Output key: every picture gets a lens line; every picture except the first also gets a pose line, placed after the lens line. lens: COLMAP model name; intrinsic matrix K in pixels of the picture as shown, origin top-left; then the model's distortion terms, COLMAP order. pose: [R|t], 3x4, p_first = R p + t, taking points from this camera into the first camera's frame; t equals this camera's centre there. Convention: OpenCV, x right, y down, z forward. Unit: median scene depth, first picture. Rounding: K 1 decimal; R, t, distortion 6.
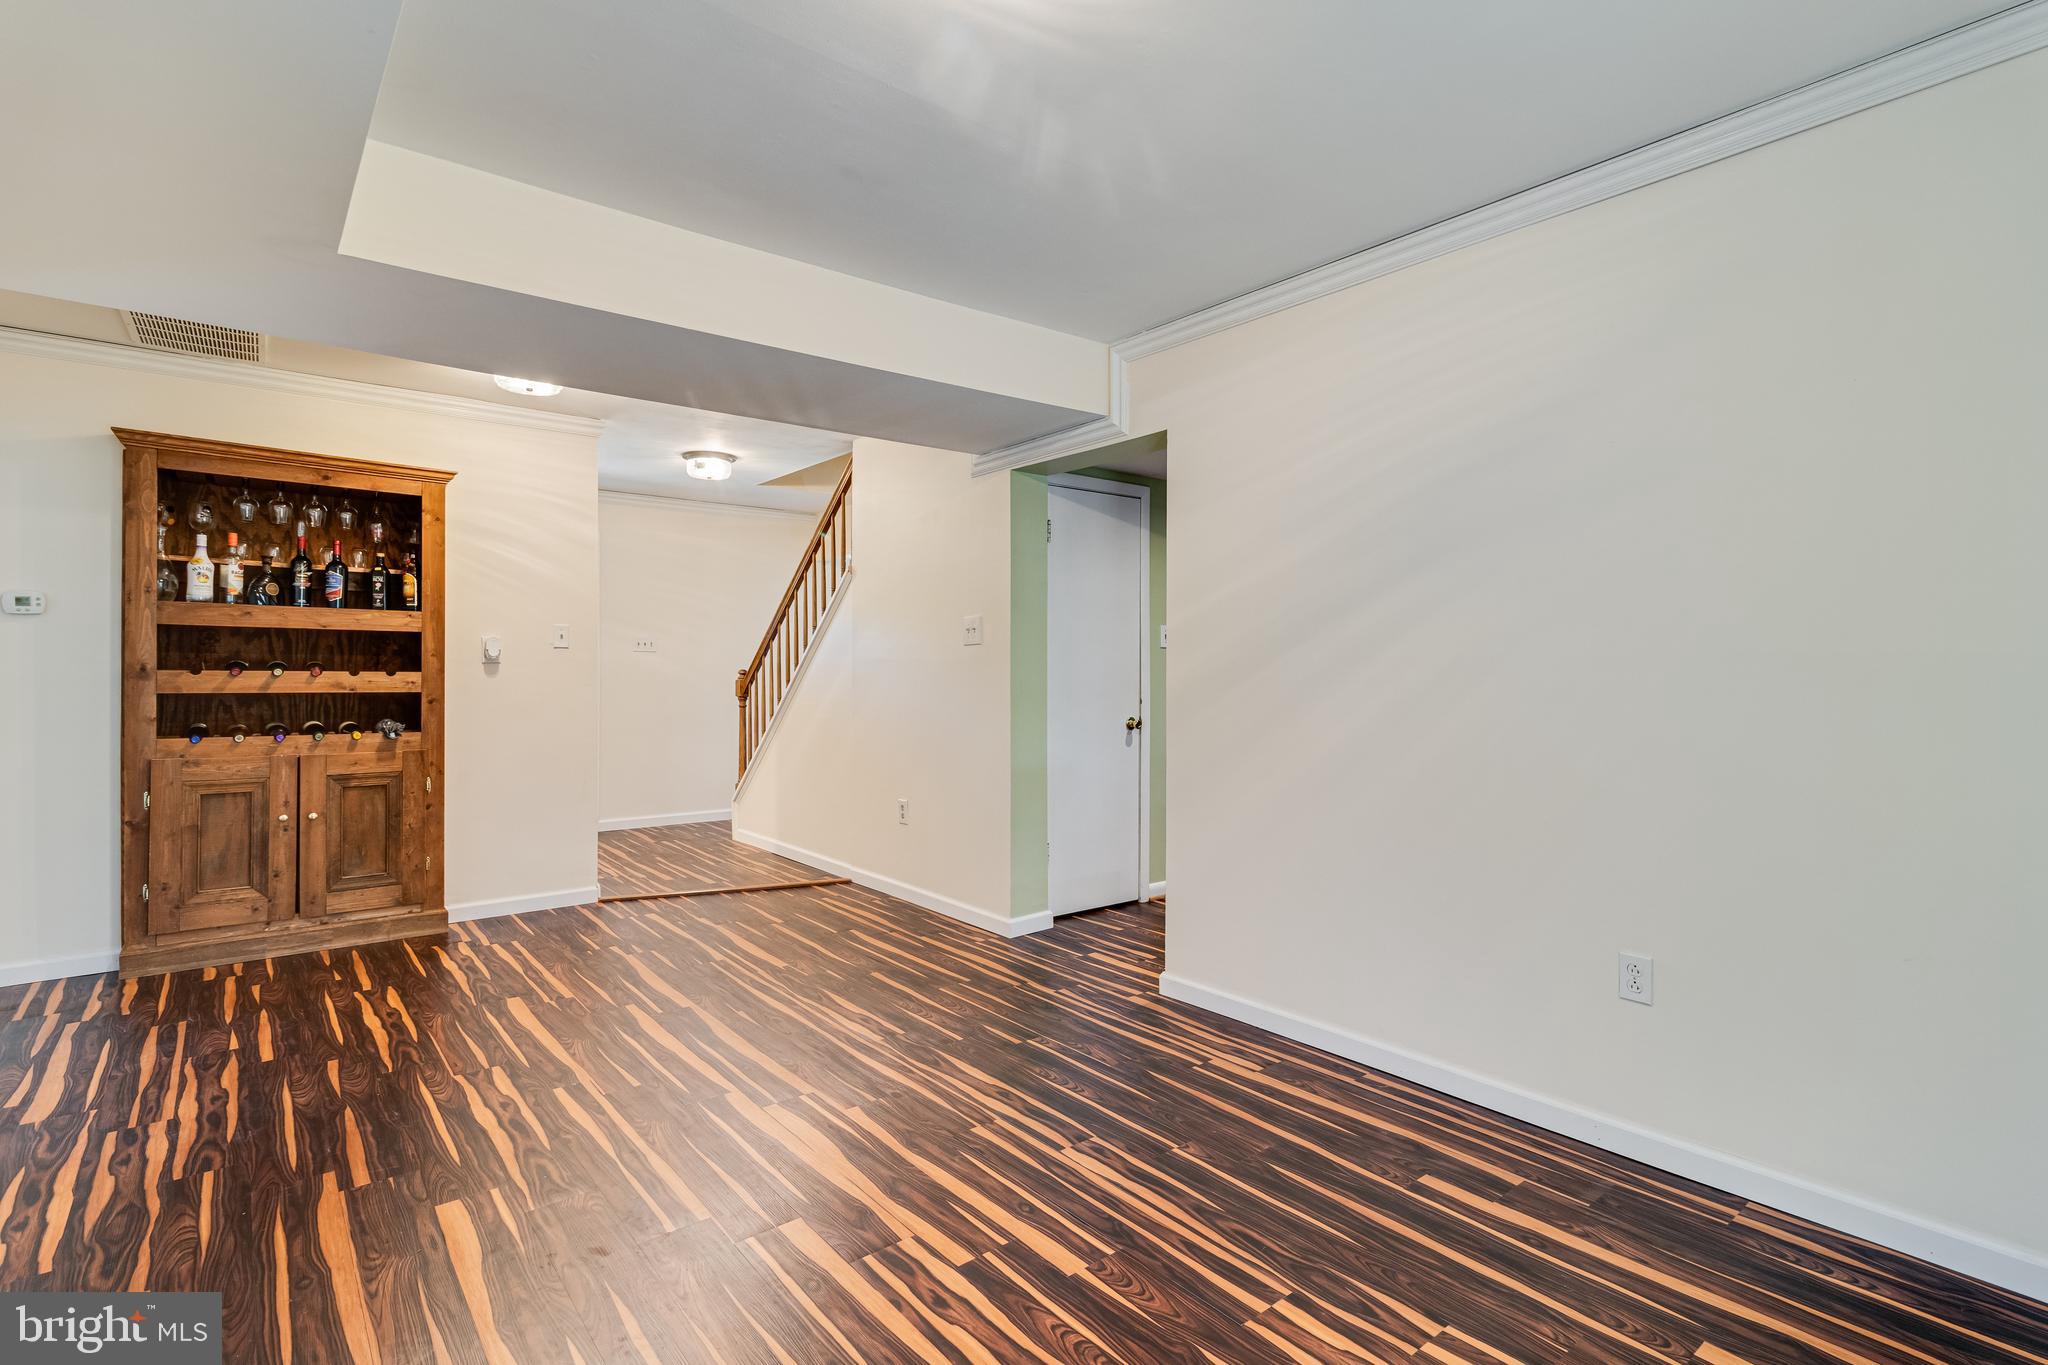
lens RADIAL K [[973.7, 0, 1021.3], [0, 973.7, 669.7], [0, 0, 1]] dist [0.001697, 0.001319]
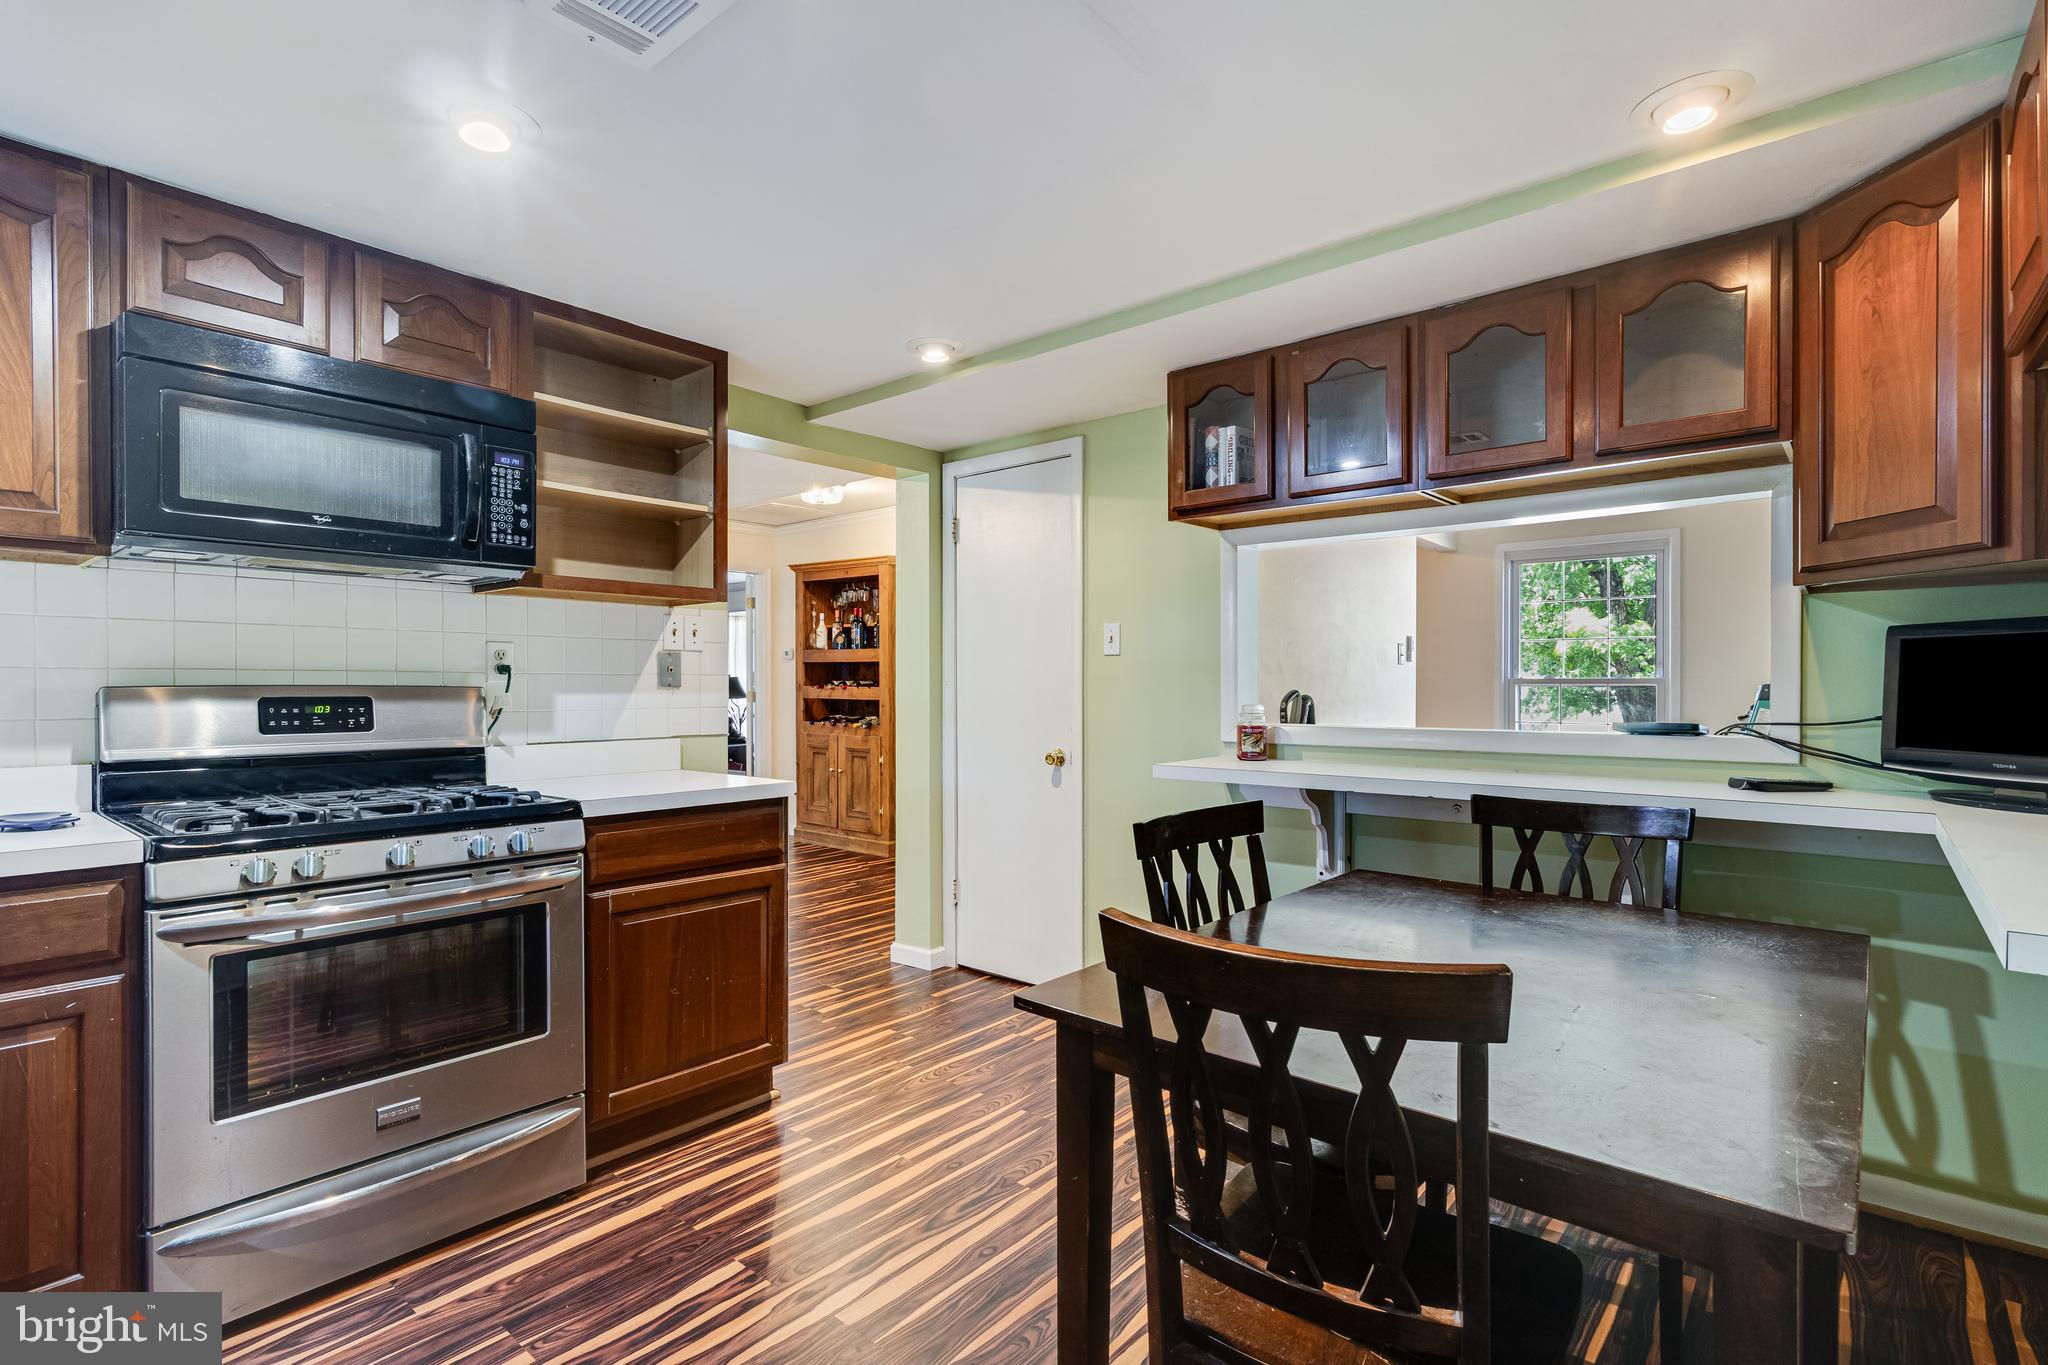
lens RADIAL K [[973.7, 0, 1023.8], [0, 973.7, 683.5], [0, 0, 1]] dist [0.001697, 0.001319]
pose [[0.184133, 0.000657, -0.982901, 1.092428], [0.002669, 0.999996, 0.001168, -0.005178], [0.982898, -0.002839, 0.184130, 1.077006]]
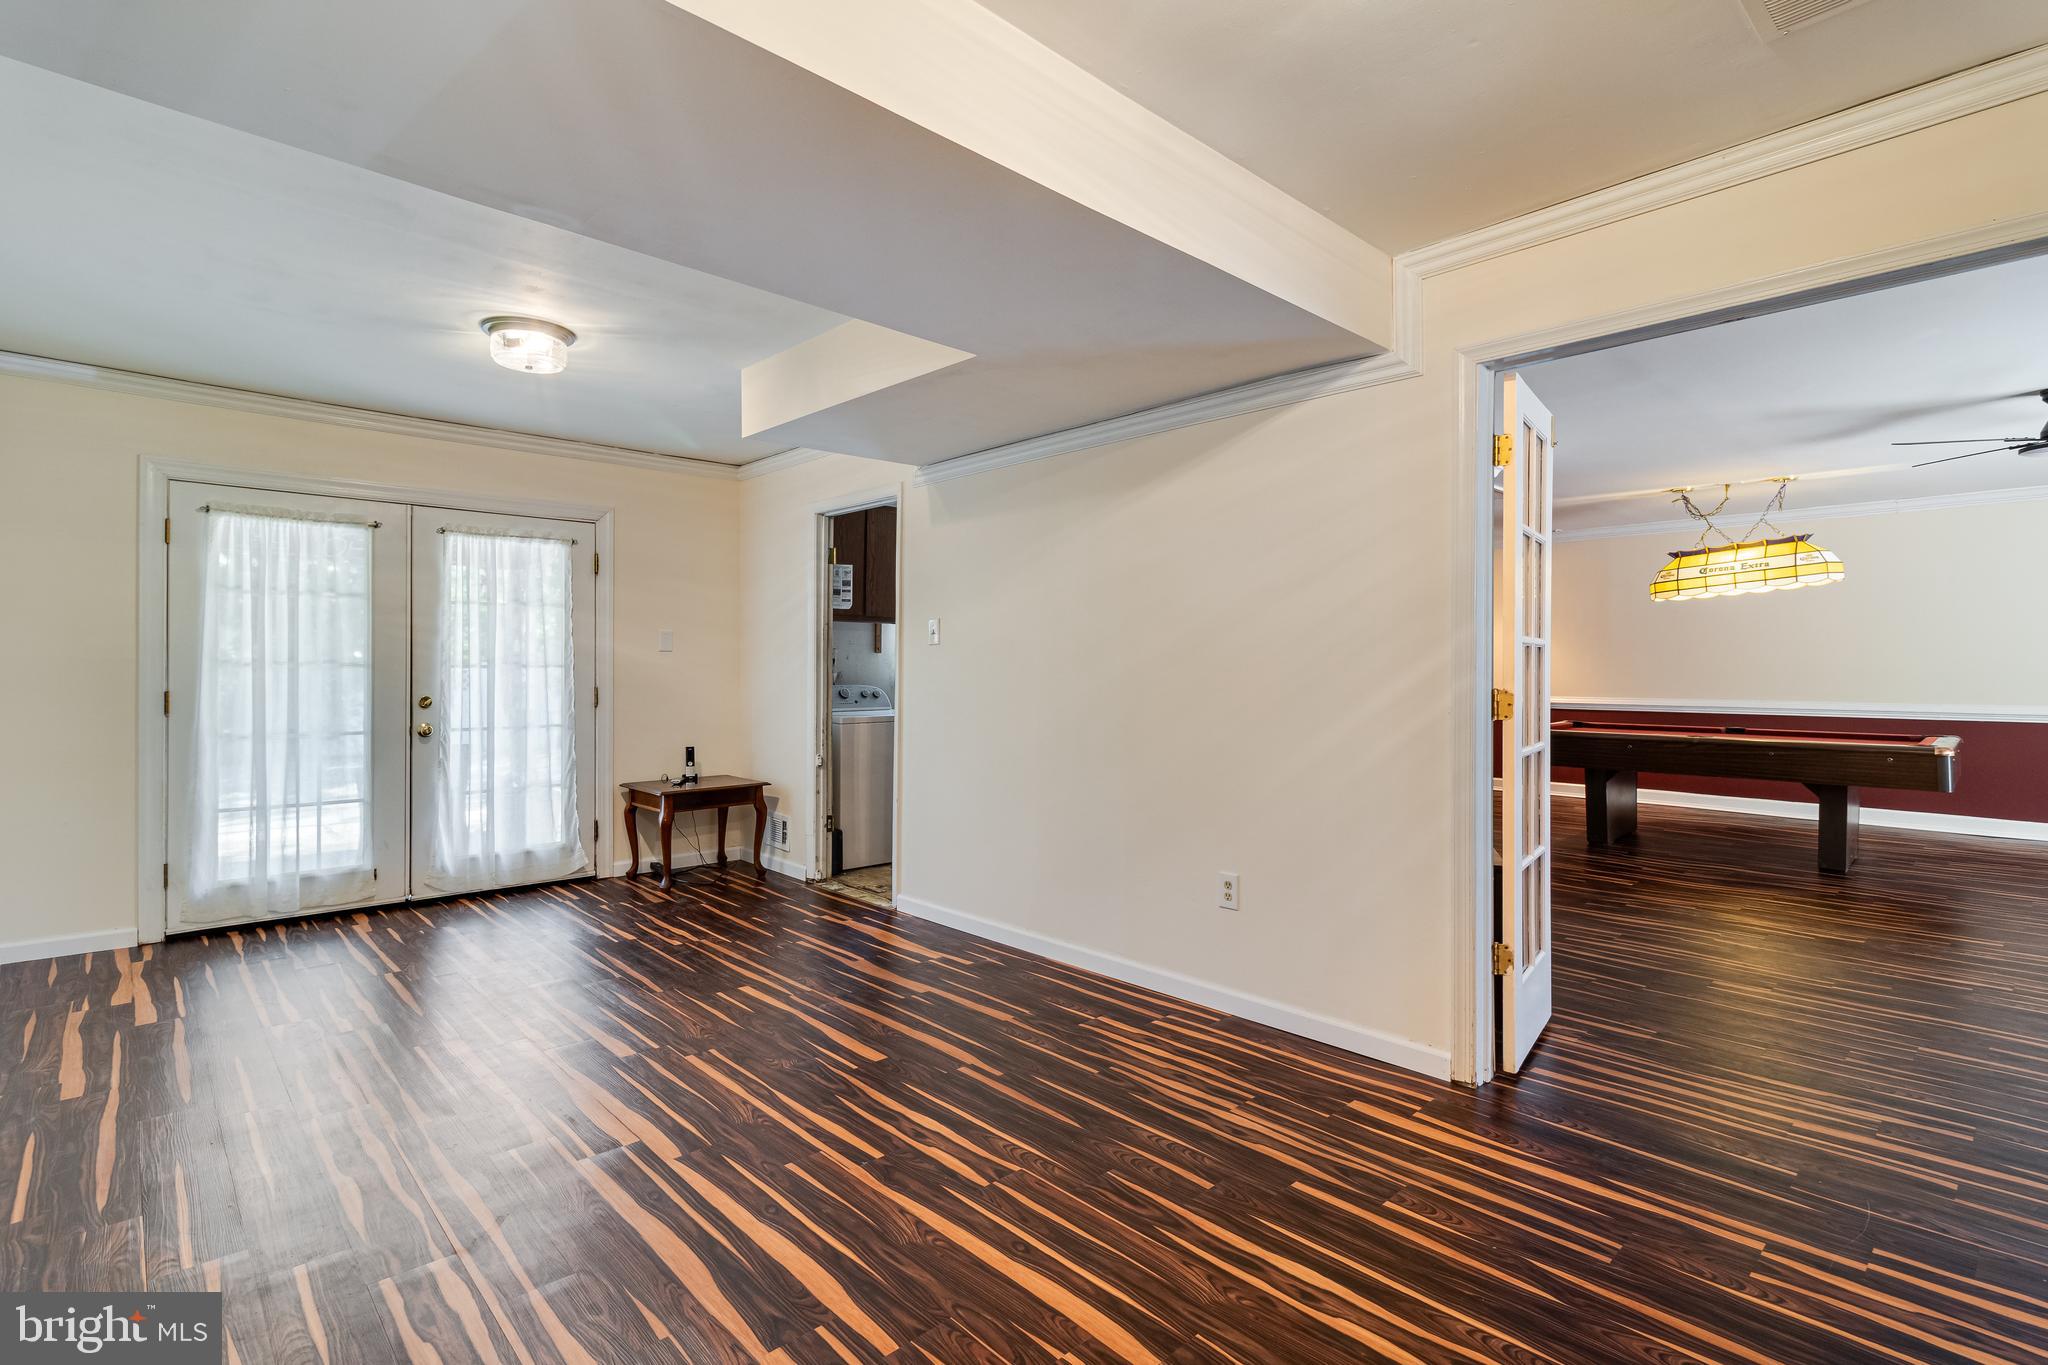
lens RADIAL K [[973.7, 0, 1028.2], [0, 973.7, 667.6], [0, 0, 1]] dist [0.001697, 0.001319]
pose [[-0.997081, -0.001985, -0.076327, -0.395017], [-0.002087, 0.999997, 0.001261, -0.004728], [0.076325, 0.001416, -0.997082, 1.368668]]
